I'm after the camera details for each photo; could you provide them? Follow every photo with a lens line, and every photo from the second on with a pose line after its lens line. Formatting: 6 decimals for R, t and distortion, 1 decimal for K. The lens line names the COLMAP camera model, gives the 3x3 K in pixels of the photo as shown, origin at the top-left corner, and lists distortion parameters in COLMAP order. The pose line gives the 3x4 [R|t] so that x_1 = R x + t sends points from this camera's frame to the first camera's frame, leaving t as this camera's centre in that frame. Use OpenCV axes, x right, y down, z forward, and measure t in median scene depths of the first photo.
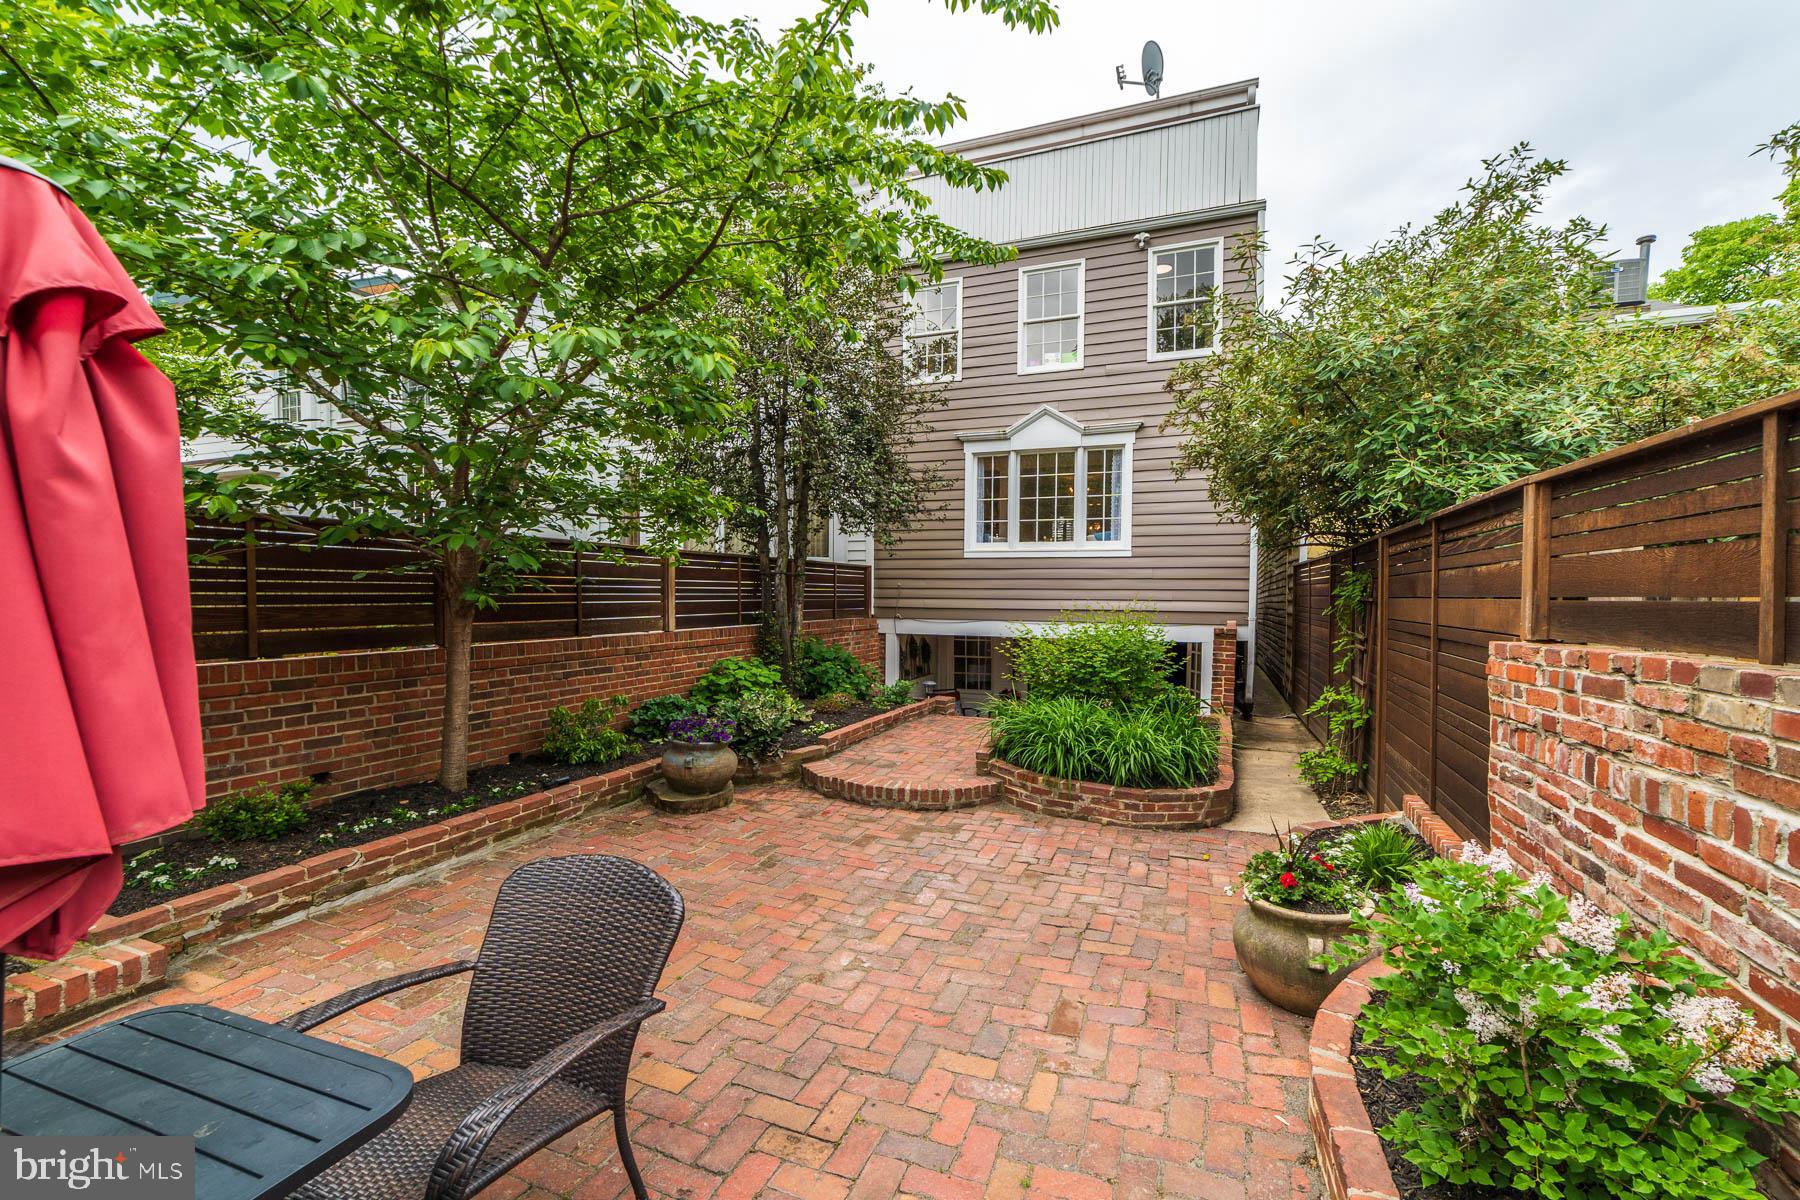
lens RADIAL K [[706.3, 0, 900.0], [0, 706.3, 600.0], [0, 0, 1]] dist [-0.019858, 0.007692]
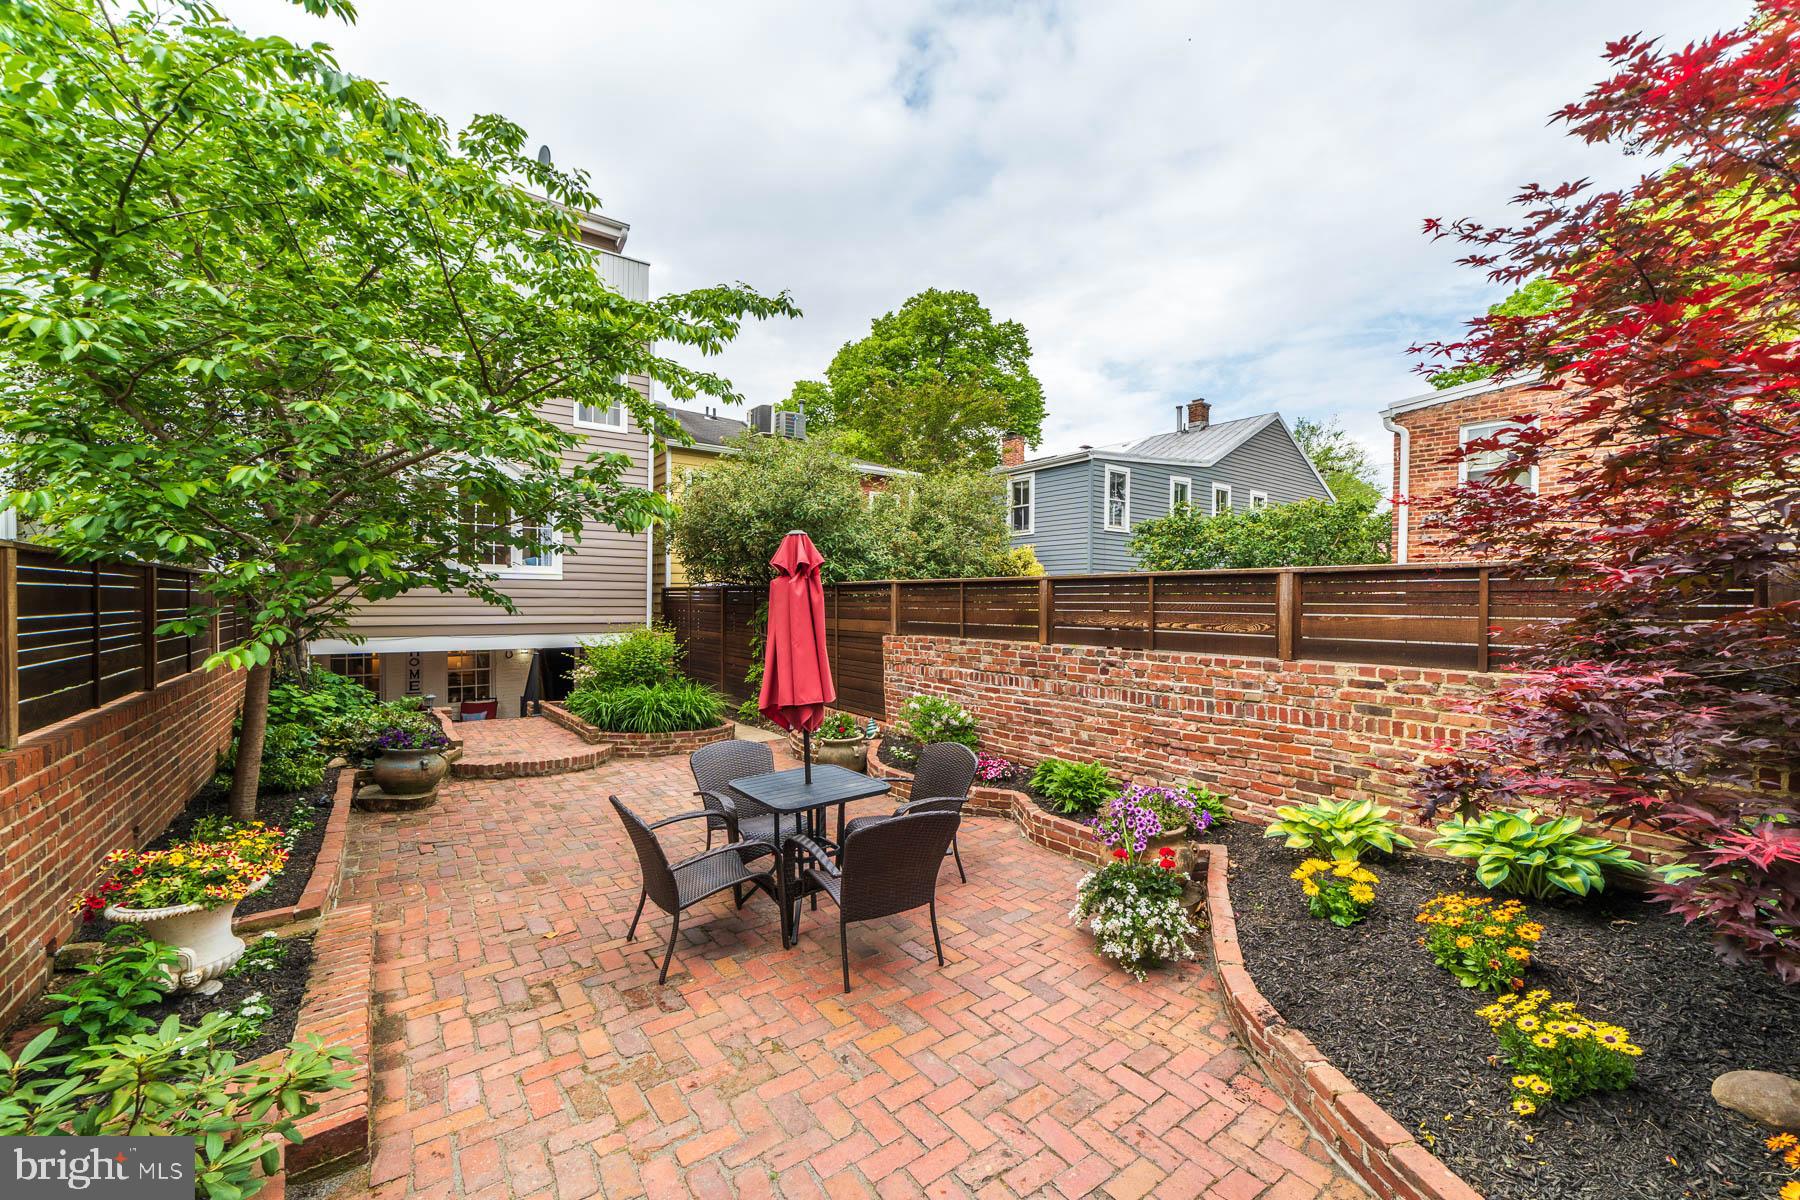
lens RADIAL K [[706.3, 0, 900.0], [0, 706.3, 600.0], [0, 0, 1]] dist [-0.019858, 0.007692]
pose [[0.510789, 0.001057, 0.859705, -1.425818], [0.003087, 0.999991, -0.003064, -0.069040], [-0.859700, 0.004219, 0.510781, -0.478354]]
